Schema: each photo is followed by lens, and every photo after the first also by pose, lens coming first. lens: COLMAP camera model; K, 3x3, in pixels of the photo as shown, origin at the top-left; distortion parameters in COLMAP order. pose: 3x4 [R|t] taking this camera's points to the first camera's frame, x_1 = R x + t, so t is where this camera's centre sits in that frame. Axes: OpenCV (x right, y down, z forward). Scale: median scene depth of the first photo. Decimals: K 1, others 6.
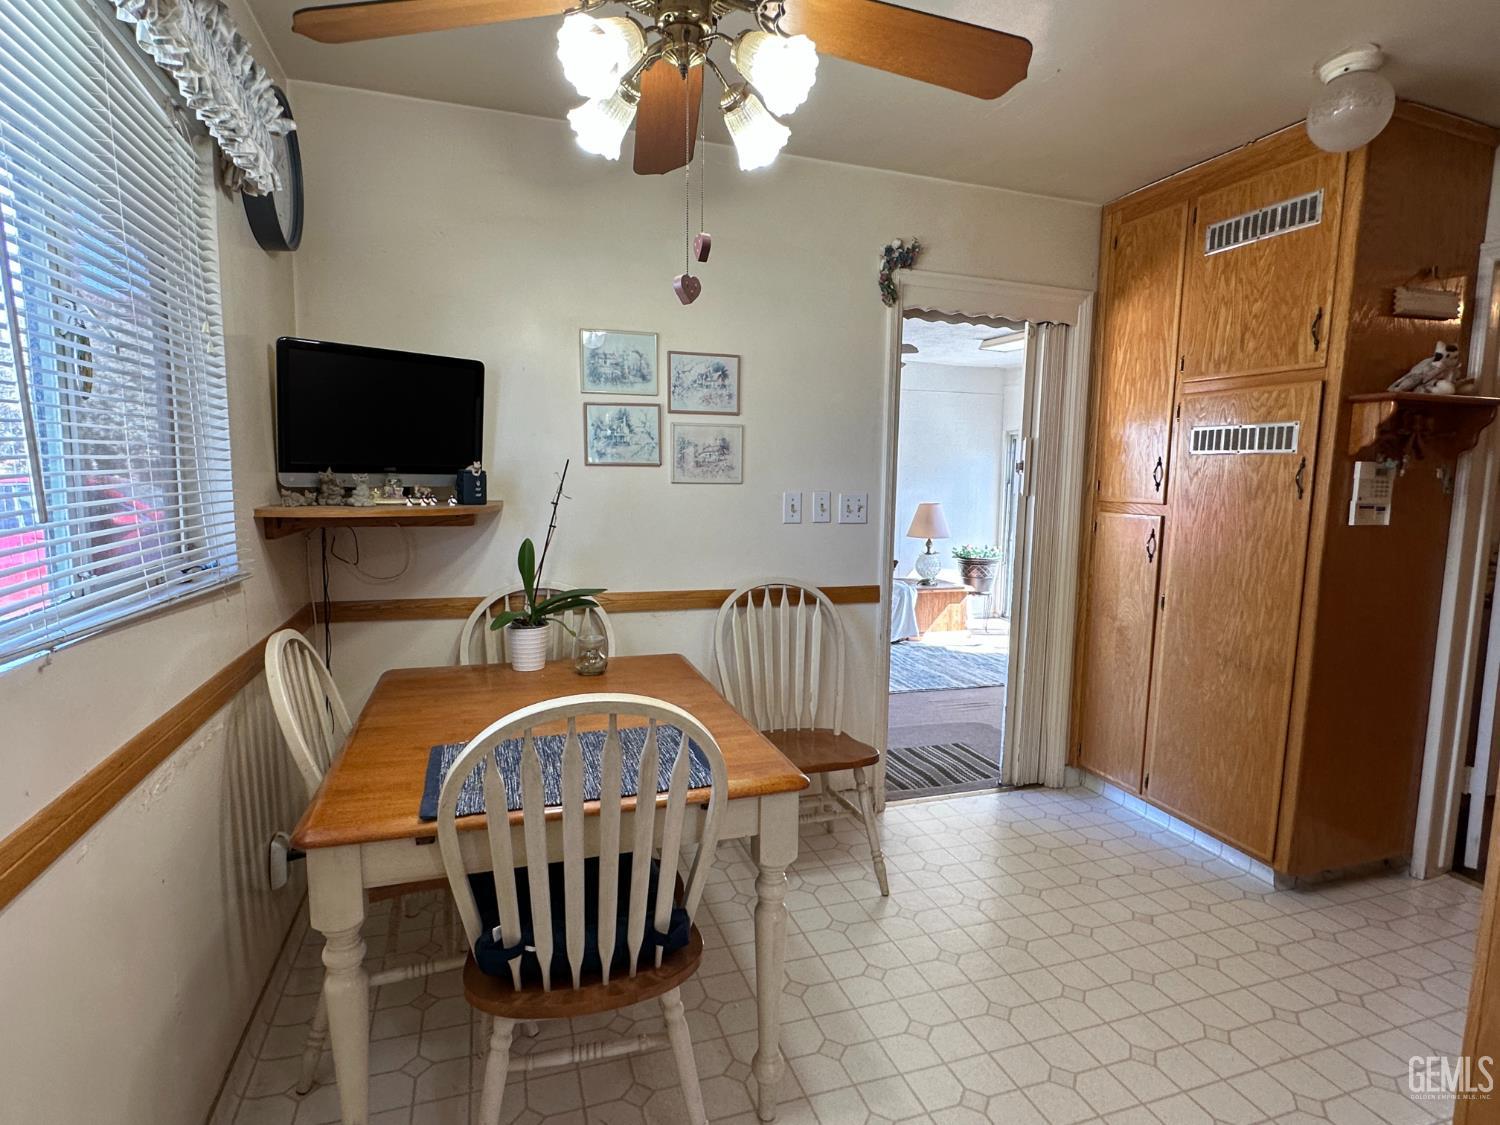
lens RADIAL K [[788.9, 0, 754.2], [0, 788.9, 567.0], [0, 0, 1]] dist [0.007454, -0.000285]
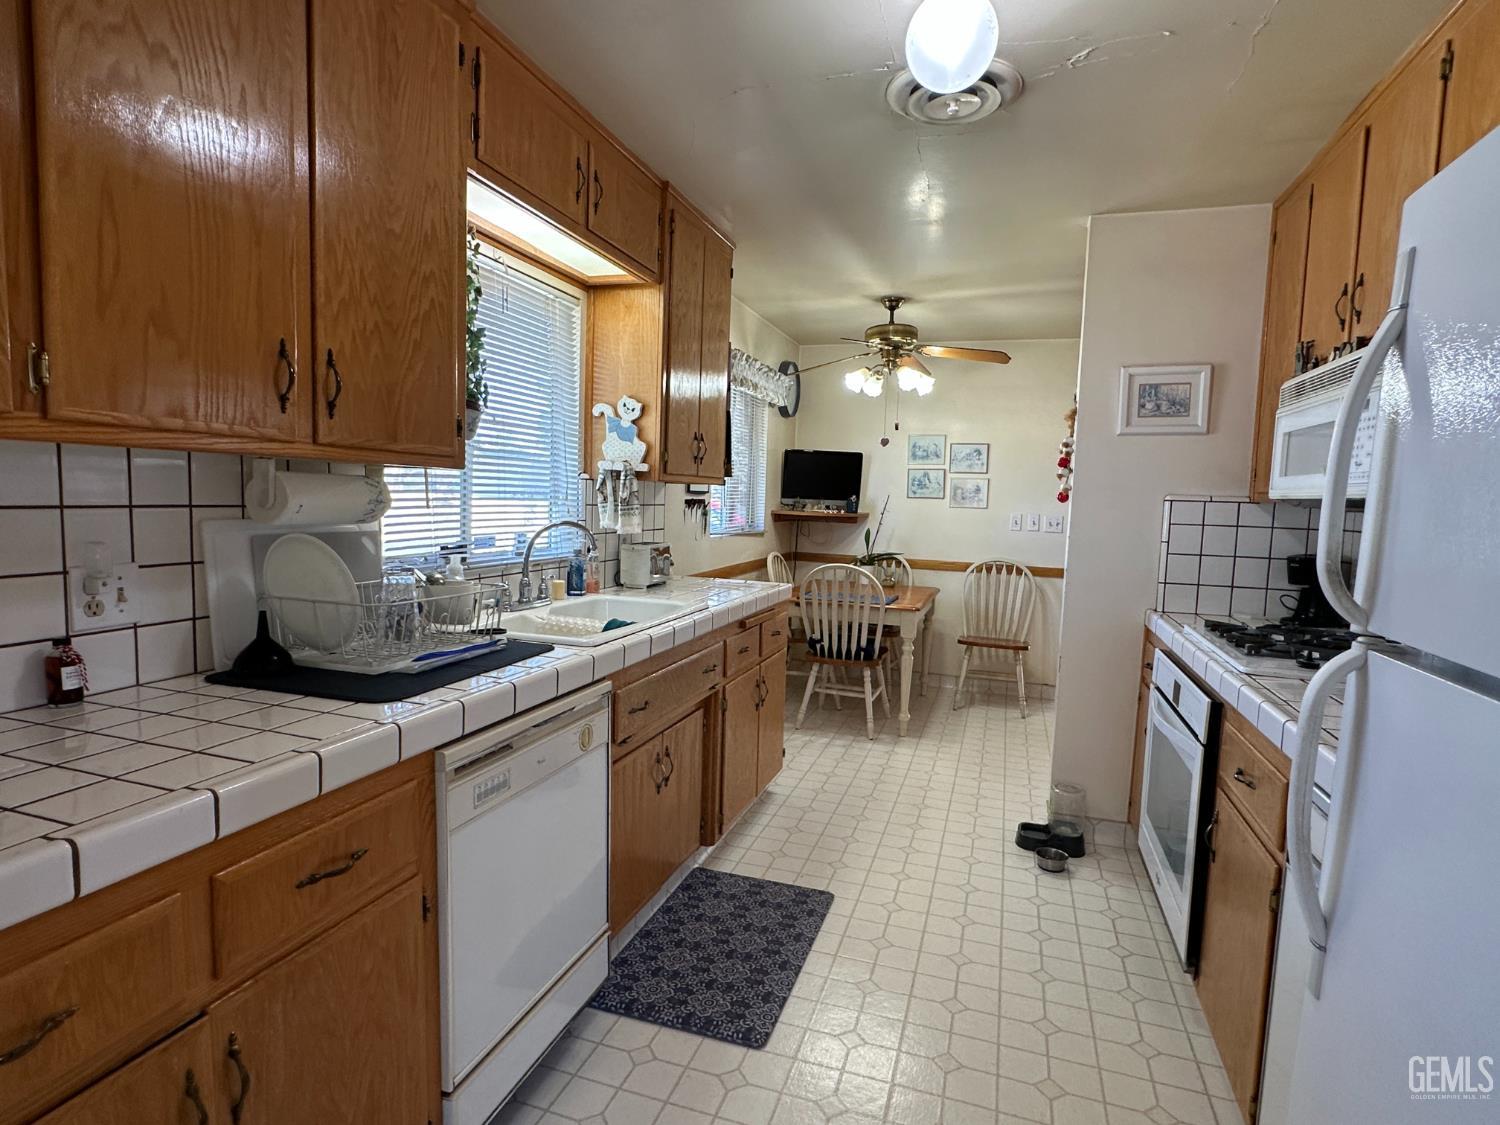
lens RADIAL K [[788.9, 0, 751.2], [0, 788.9, 569.4], [0, 0, 1]] dist [0.007454, -0.000285]
pose [[0.803763, 0.073441, -0.590400, 0.733025], [-0.094266, 0.995537, -0.004495, 0.114402], [0.587435, 0.059267, 0.807098, -0.970055]]
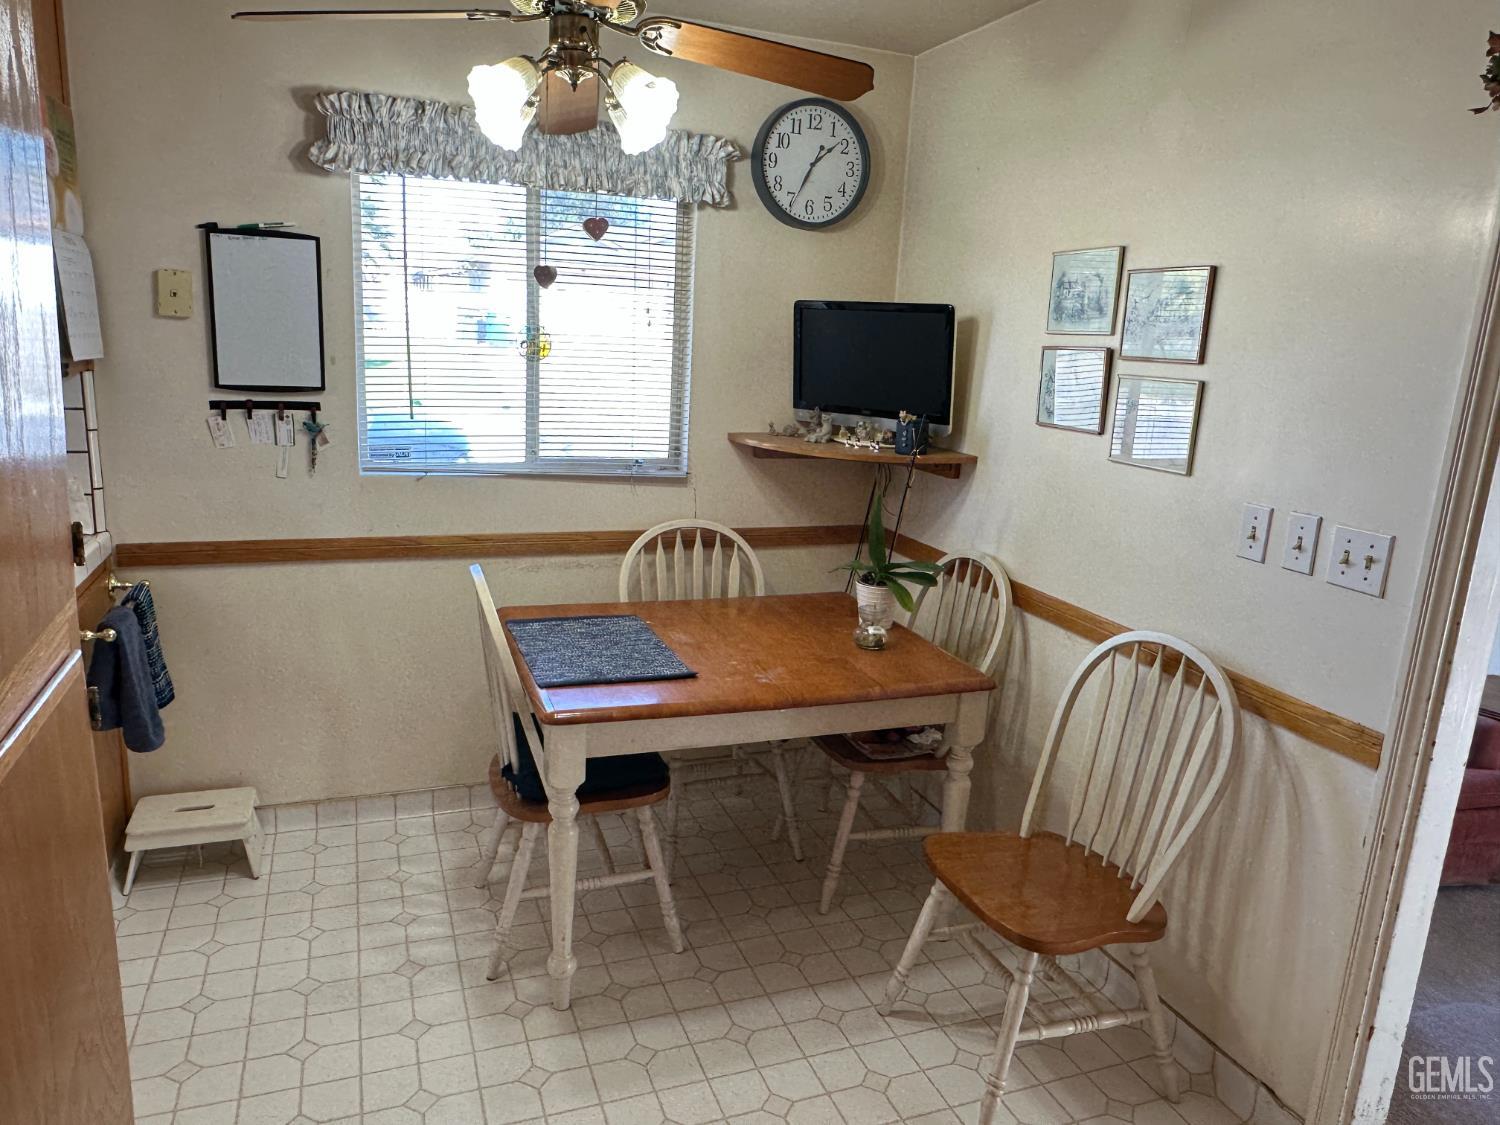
lens RADIAL K [[1010.5, 0, 745.9], [0, 1010.5, 552.6], [0, 0, 1]] dist [-0.000720, -0.000434]
pose [[0.046769, 0.204260, -0.977799, 0.815465], [-0.164520, 0.967077, 0.194151, -0.156750], [0.985264, 0.151787, 0.078834, 0.660578]]
